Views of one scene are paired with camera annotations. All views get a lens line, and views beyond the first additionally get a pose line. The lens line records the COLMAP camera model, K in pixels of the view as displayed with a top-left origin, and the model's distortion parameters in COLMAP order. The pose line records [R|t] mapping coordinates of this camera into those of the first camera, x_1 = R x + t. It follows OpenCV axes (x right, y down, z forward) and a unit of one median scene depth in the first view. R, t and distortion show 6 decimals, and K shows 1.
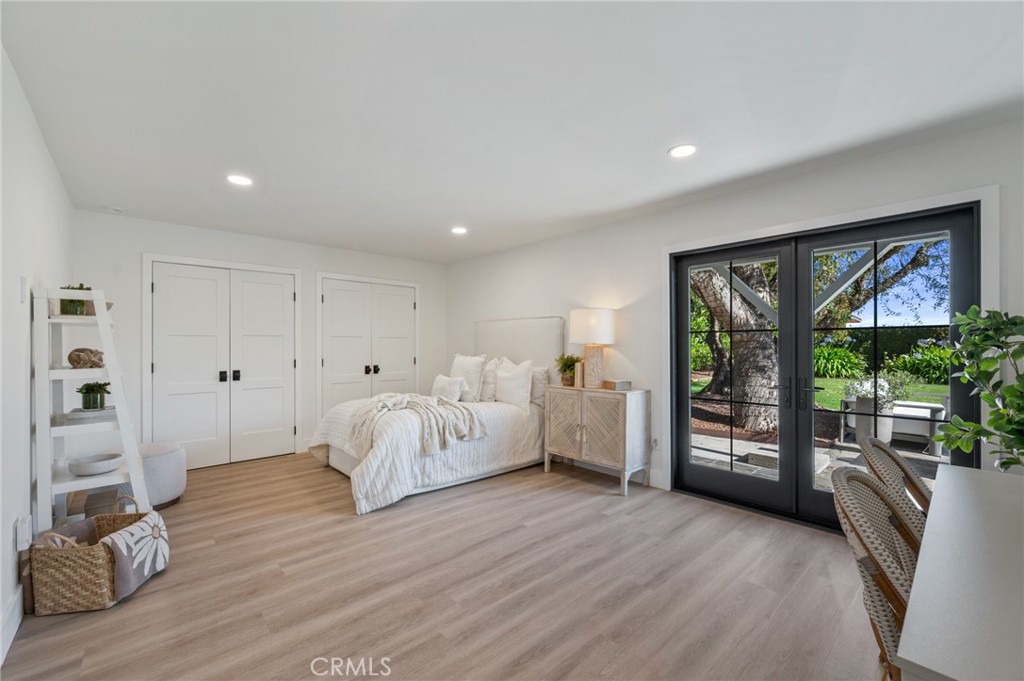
lens RADIAL K [[420.1, 0, 520.6], [0, 420.1, 343.5], [0, 0, 1]] dist [-0.002334, -0.000117]
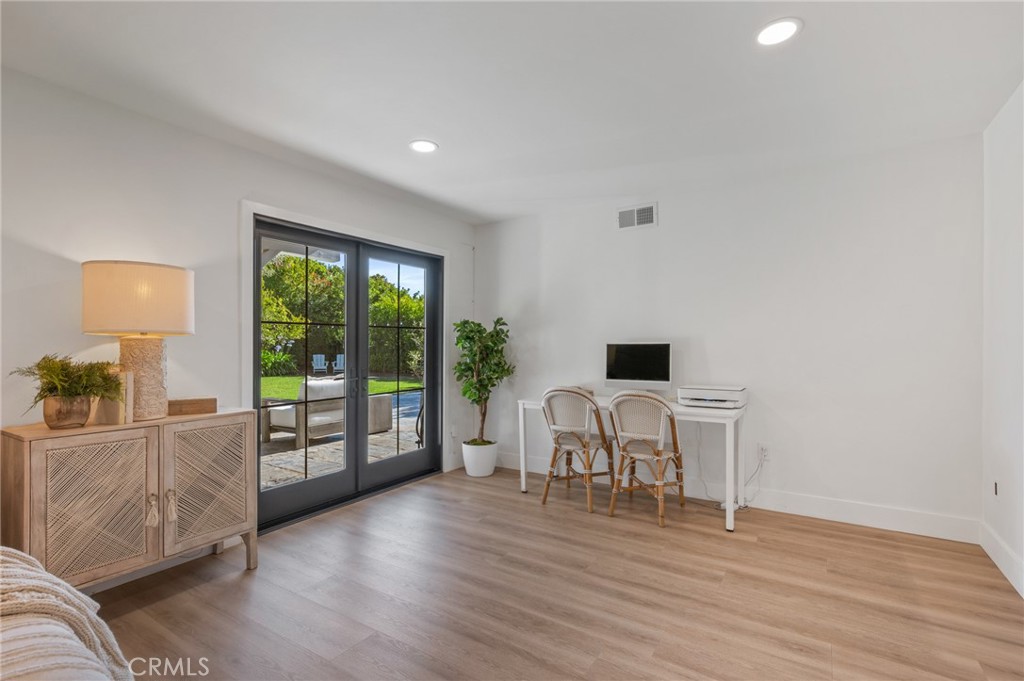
lens RADIAL K [[461.7, 0, 518.7], [0, 461.7, 344.7], [0, 0, 1]] dist [0.003987, 0.001241]
pose [[-0.250742, 0.000032, 0.968054, -0.630510], [-0.004573, 0.999989, -0.001218, 0.017302], [-0.968043, -0.004732, -0.250739, 0.895946]]
